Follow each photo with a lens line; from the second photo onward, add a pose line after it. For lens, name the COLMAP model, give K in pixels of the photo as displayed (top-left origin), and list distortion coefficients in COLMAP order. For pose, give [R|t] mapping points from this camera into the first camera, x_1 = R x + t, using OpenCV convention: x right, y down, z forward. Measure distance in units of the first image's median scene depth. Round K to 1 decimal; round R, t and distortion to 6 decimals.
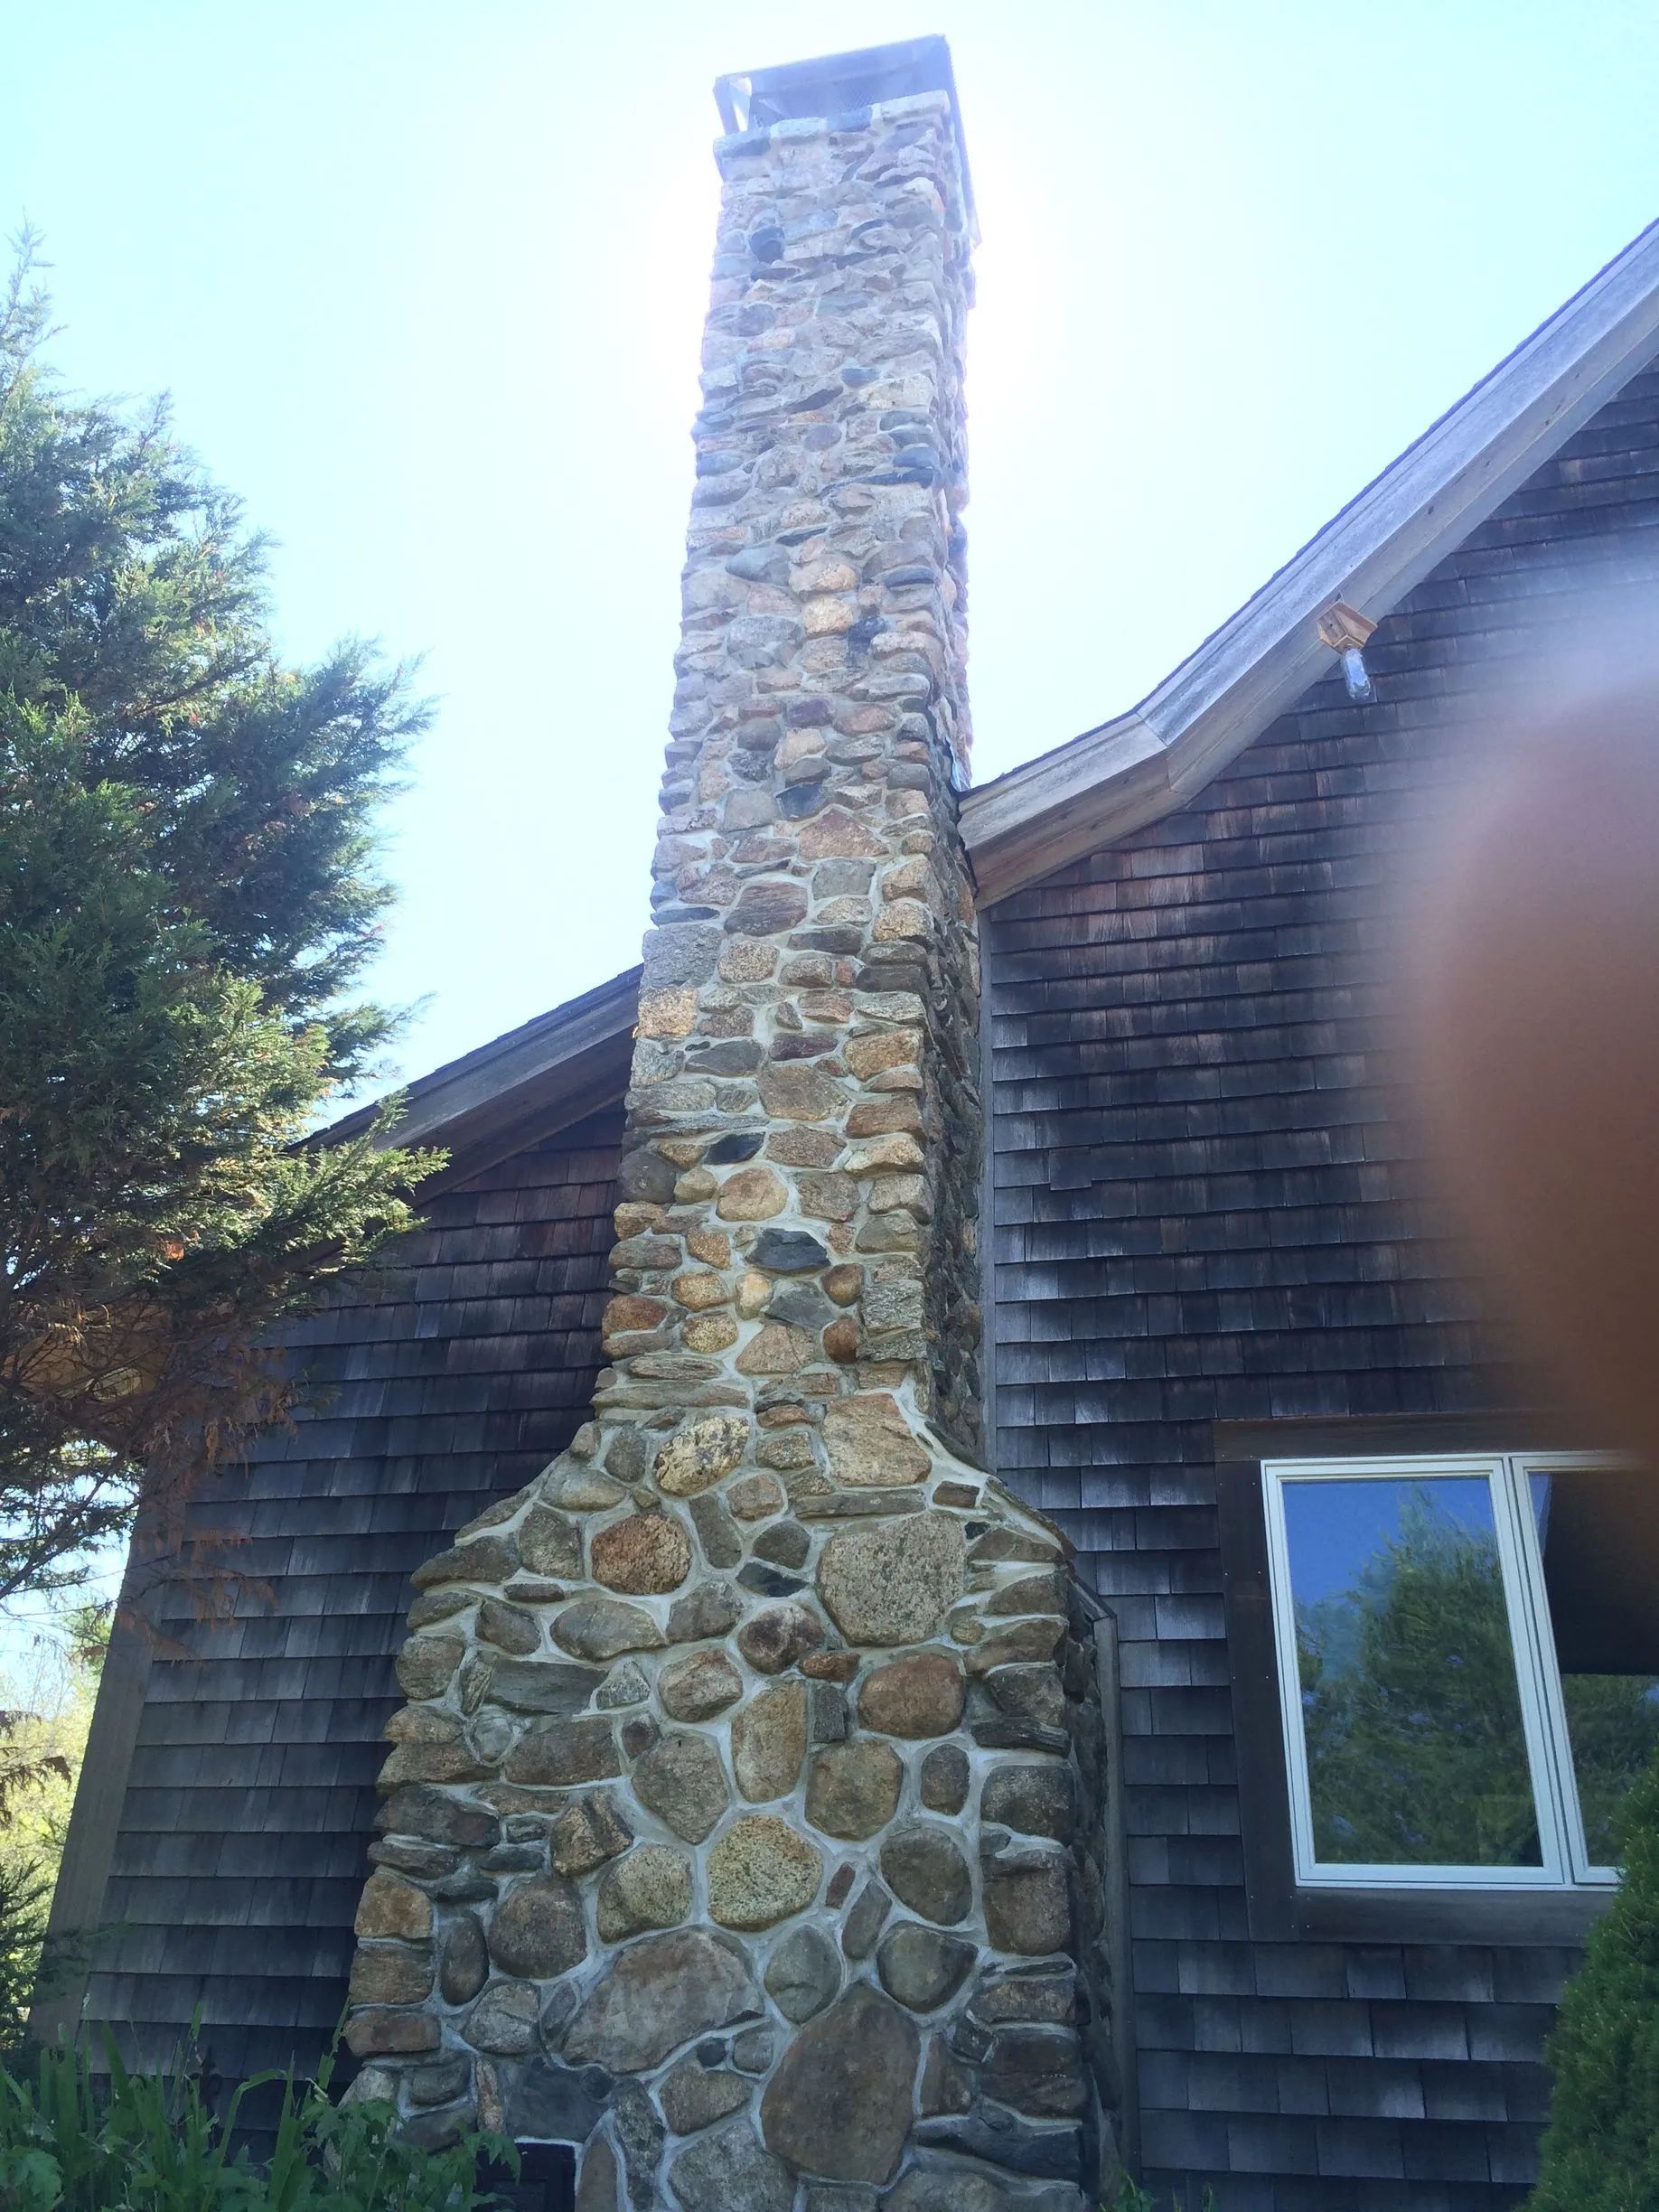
lens RADIAL K [[1910.2, 0, 820.1], [0, 1910.2, 1094.9], [0, 0, 1]] dist [0.020522, -0.046167]
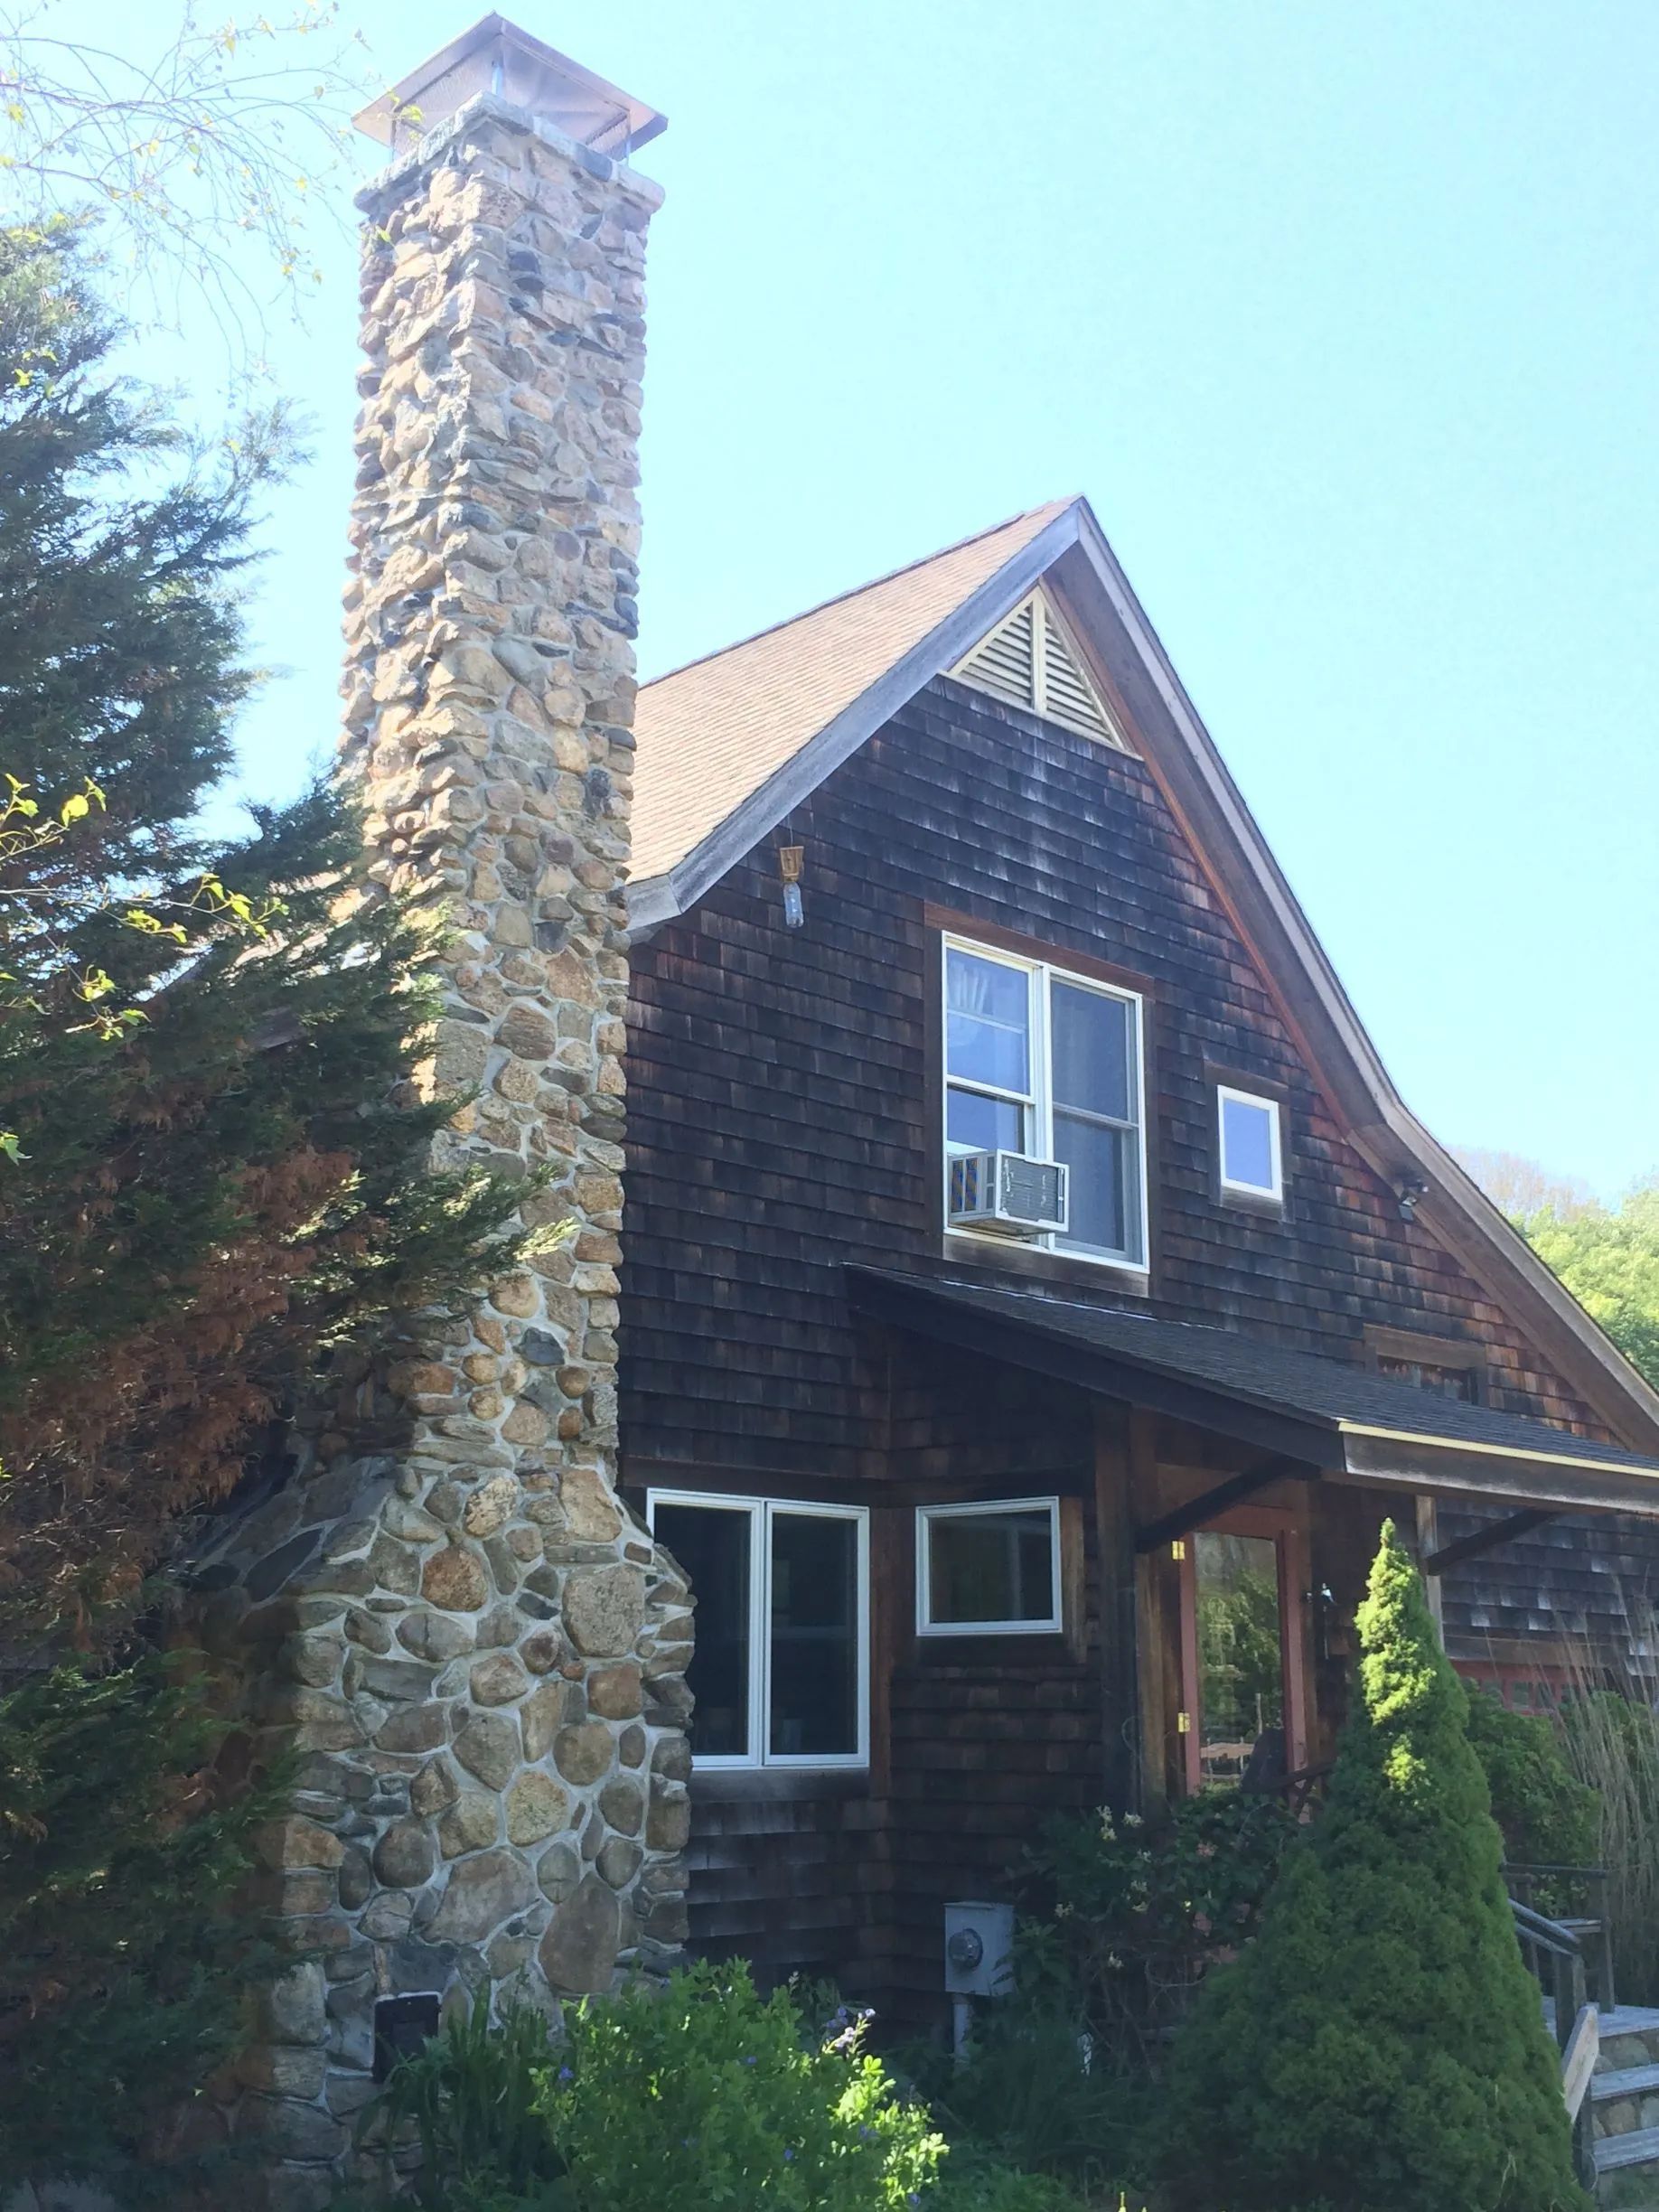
lens RADIAL K [[2322.0, 0, 831.9], [0, 2322.0, 1109.7], [0, 0, 1]] dist [-0.033949, 0.000000]
pose [[0.532662, 0.176789, 0.827657, -1.340073], [-0.400928, 0.913954, 0.062806, -0.264022], [-0.745338, -0.365285, 0.557708, 0.025919]]
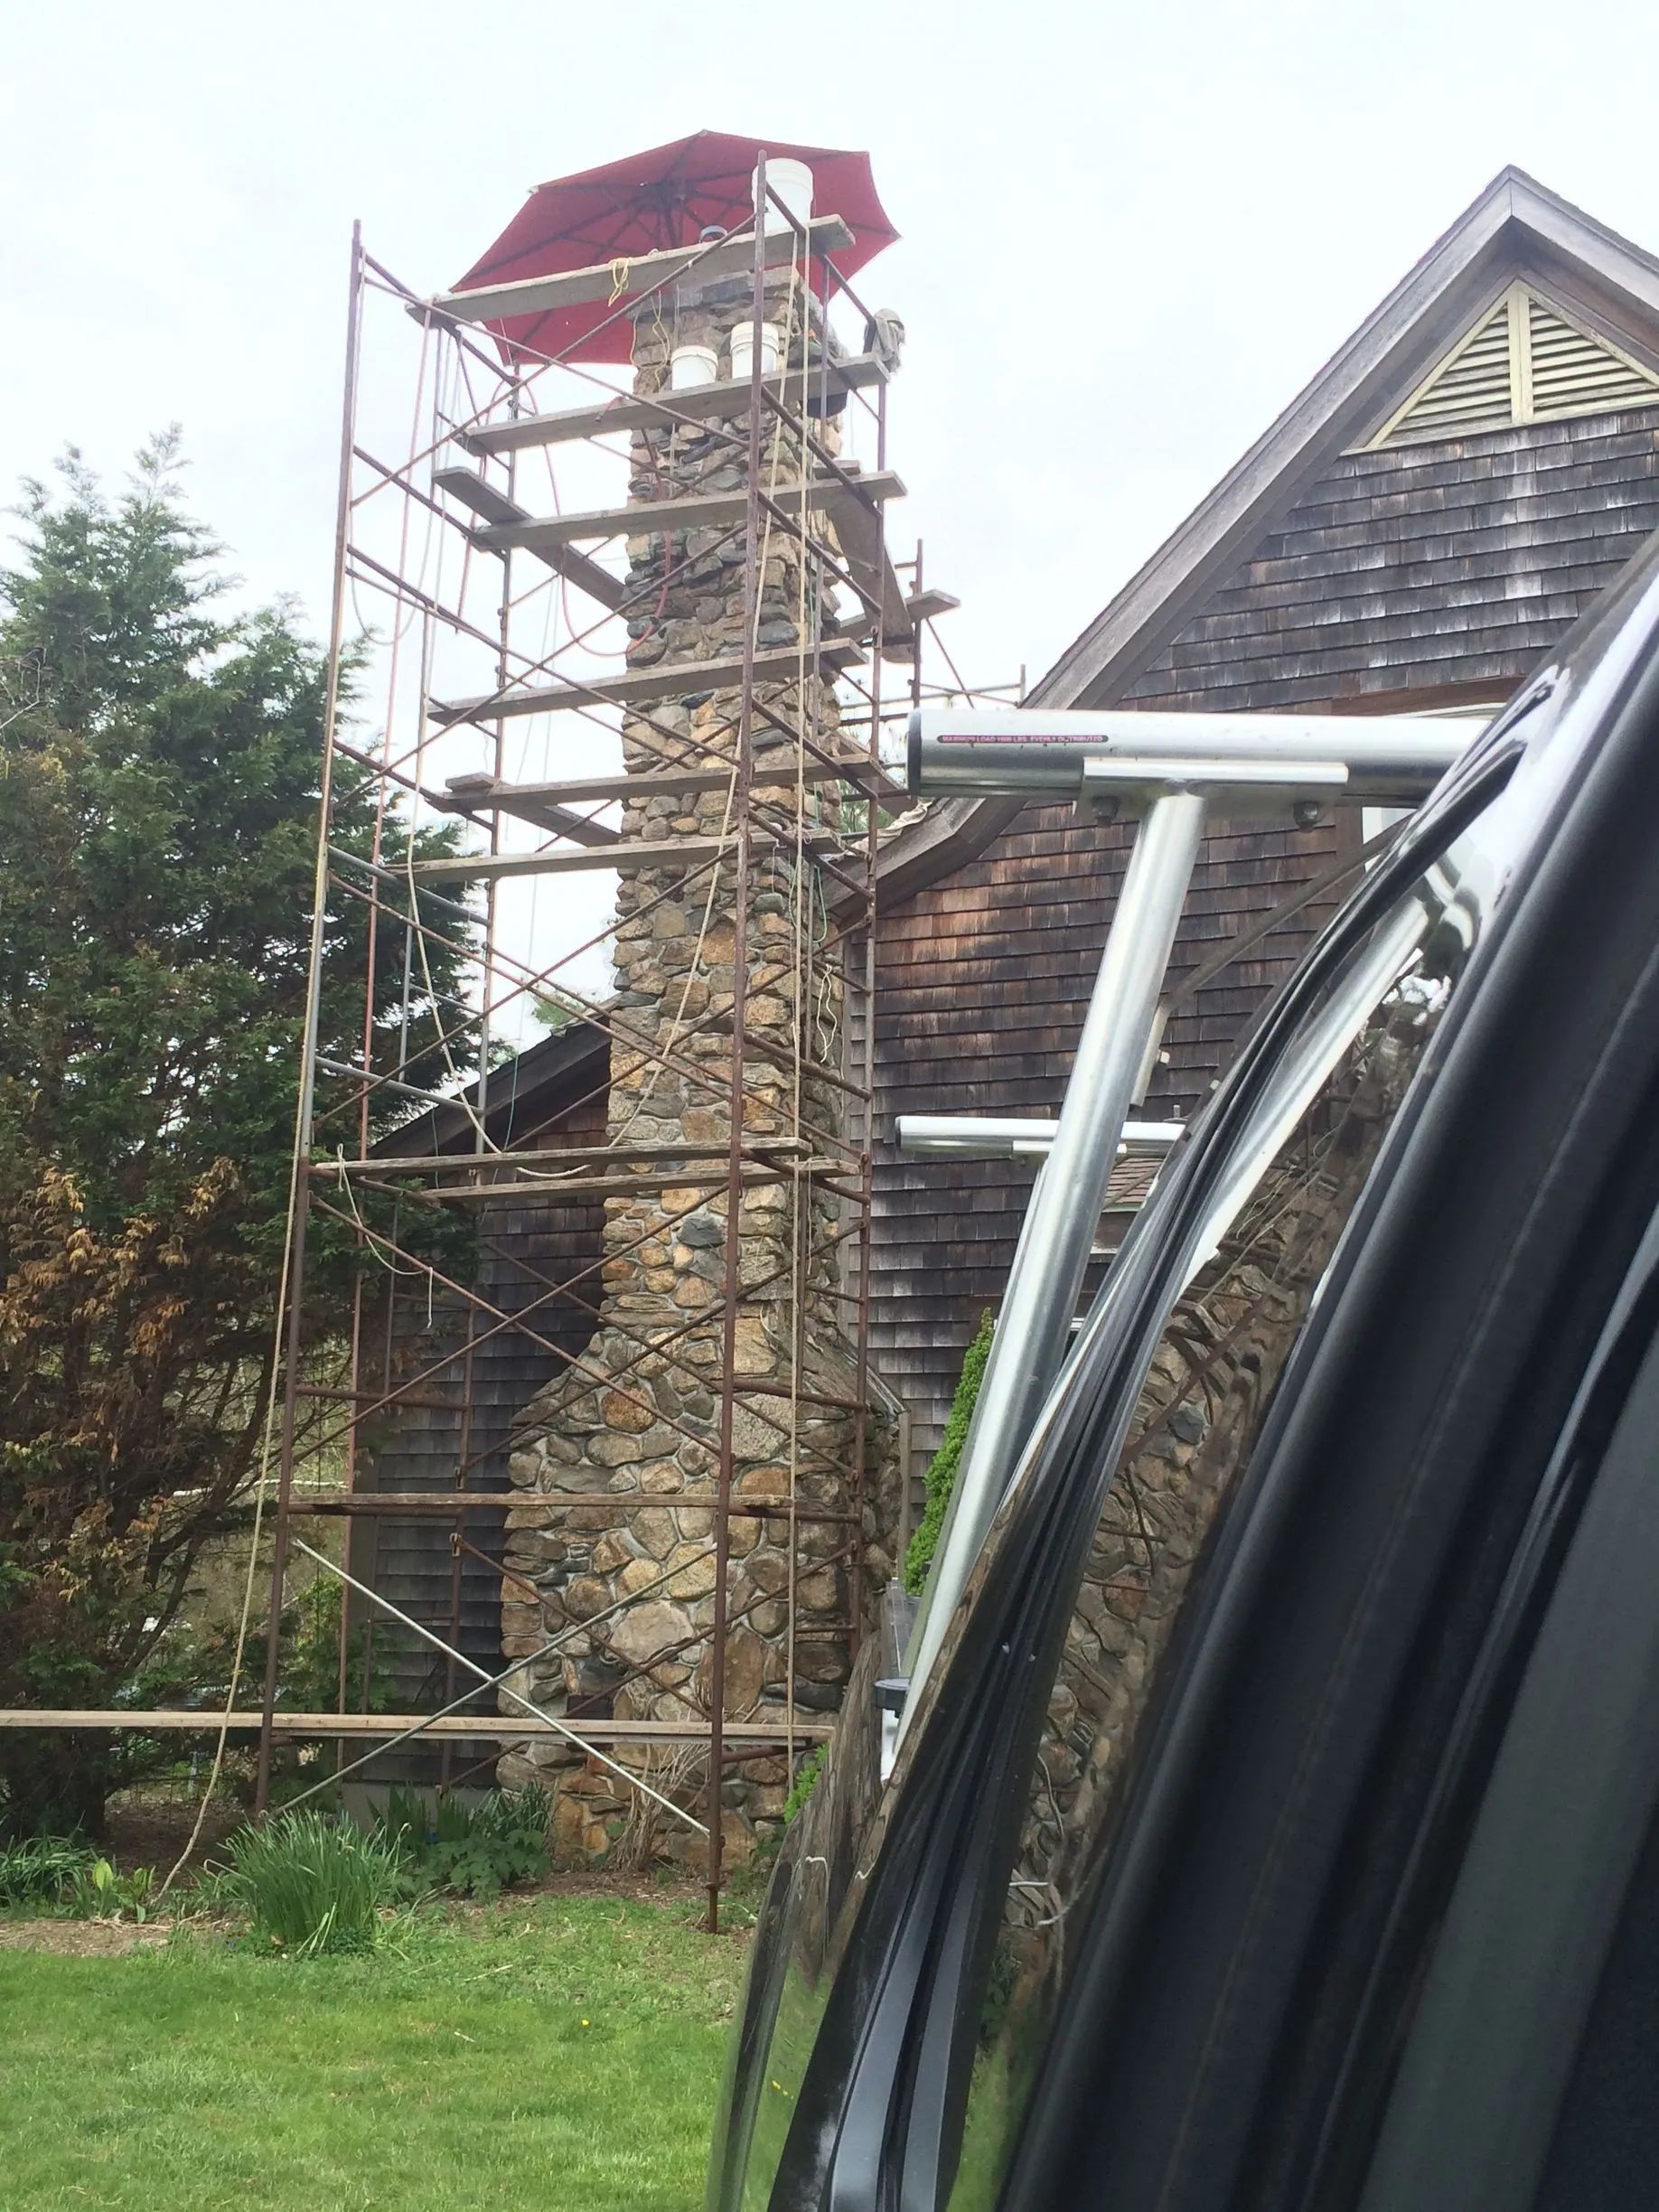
lens RADIAL K [[2322.0, 0, 834.7], [0, 2322.0, 1102.1], [0, 0, 1]] dist [-0.033949, 0.000000]
pose [[0.991000, -0.048663, -0.124705, 0.399529], [0.085155, 0.947962, 0.306786, -0.715287], [0.103286, -0.314644, 0.943574, -1.008753]]
